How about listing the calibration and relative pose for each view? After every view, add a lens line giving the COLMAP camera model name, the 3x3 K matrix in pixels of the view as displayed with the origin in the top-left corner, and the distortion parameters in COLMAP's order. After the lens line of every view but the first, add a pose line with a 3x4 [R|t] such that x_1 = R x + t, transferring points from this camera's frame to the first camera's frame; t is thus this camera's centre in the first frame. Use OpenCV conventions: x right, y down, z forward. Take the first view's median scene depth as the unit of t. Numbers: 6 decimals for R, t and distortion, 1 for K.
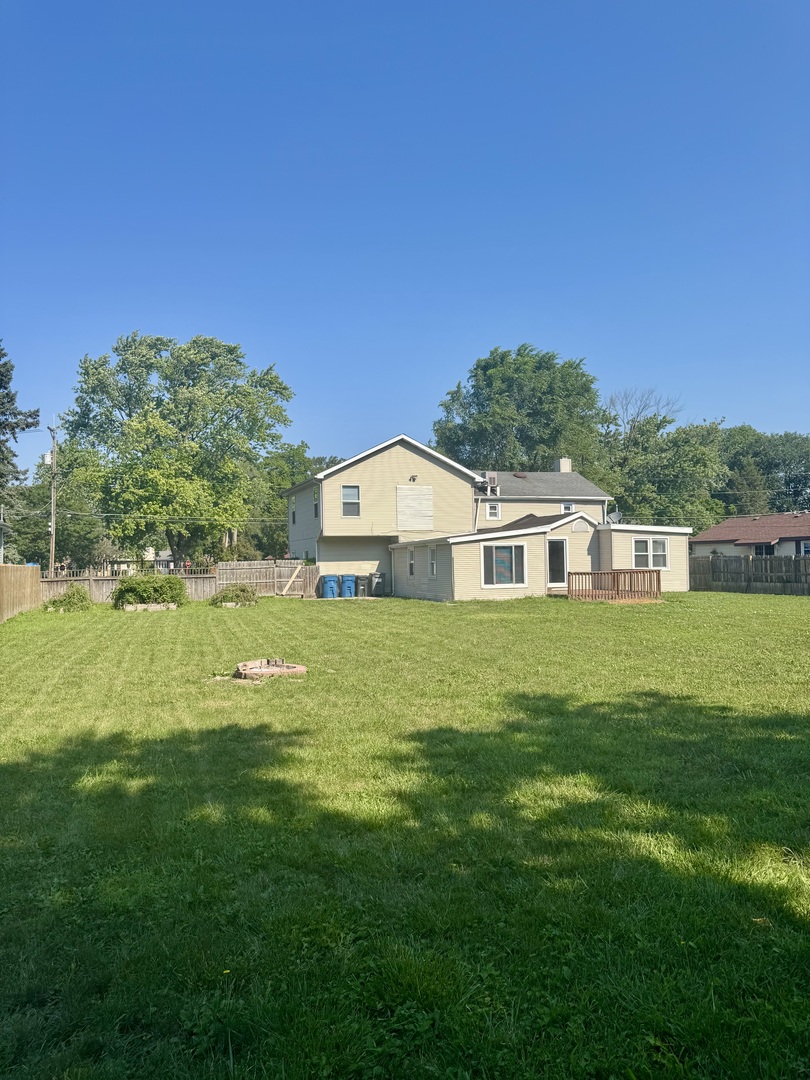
lens RADIAL K [[759.0, 0, 405.0], [0, 759.0, 540.0], [0, 0, 1]] dist [0.093686, -0.123320]
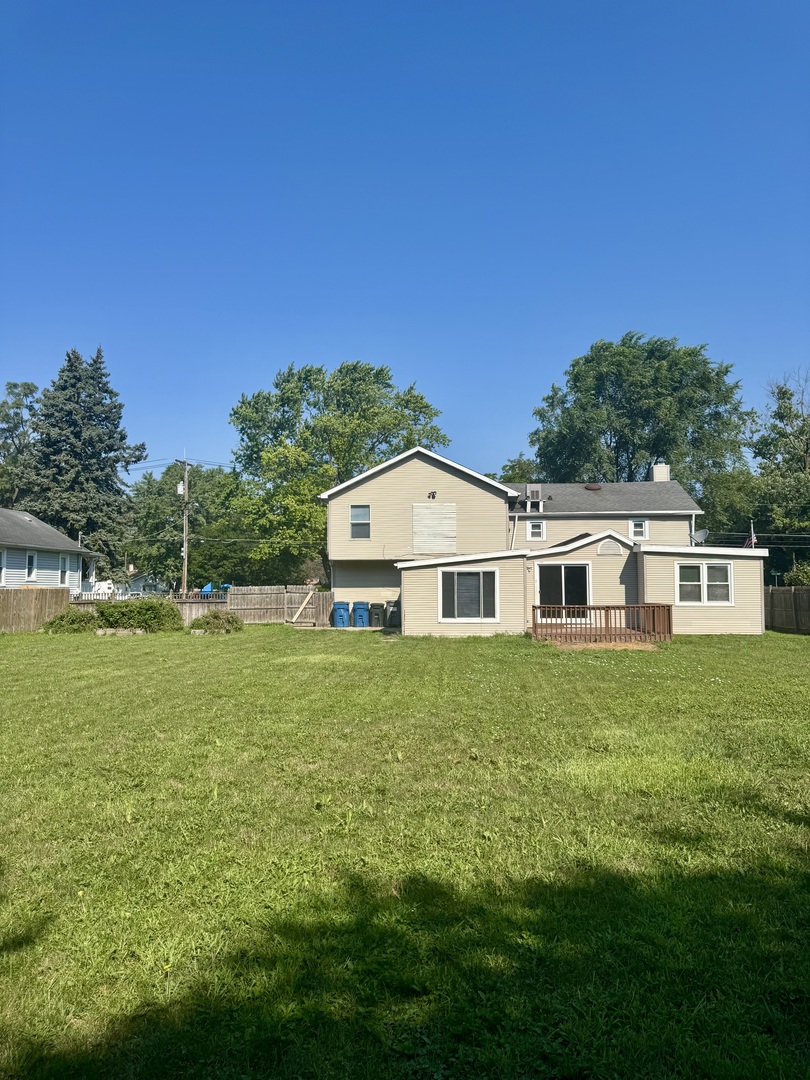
lens RADIAL K [[759.0, 0, 405.0], [0, 759.0, 540.0], [0, 0, 1]] dist [0.093686, -0.123320]
pose [[0.925680, -0.010309, -0.378166, 0.326117], [-0.001193, 0.999544, -0.030166, -0.001796], [0.378305, 0.028375, 0.925246, 0.174839]]
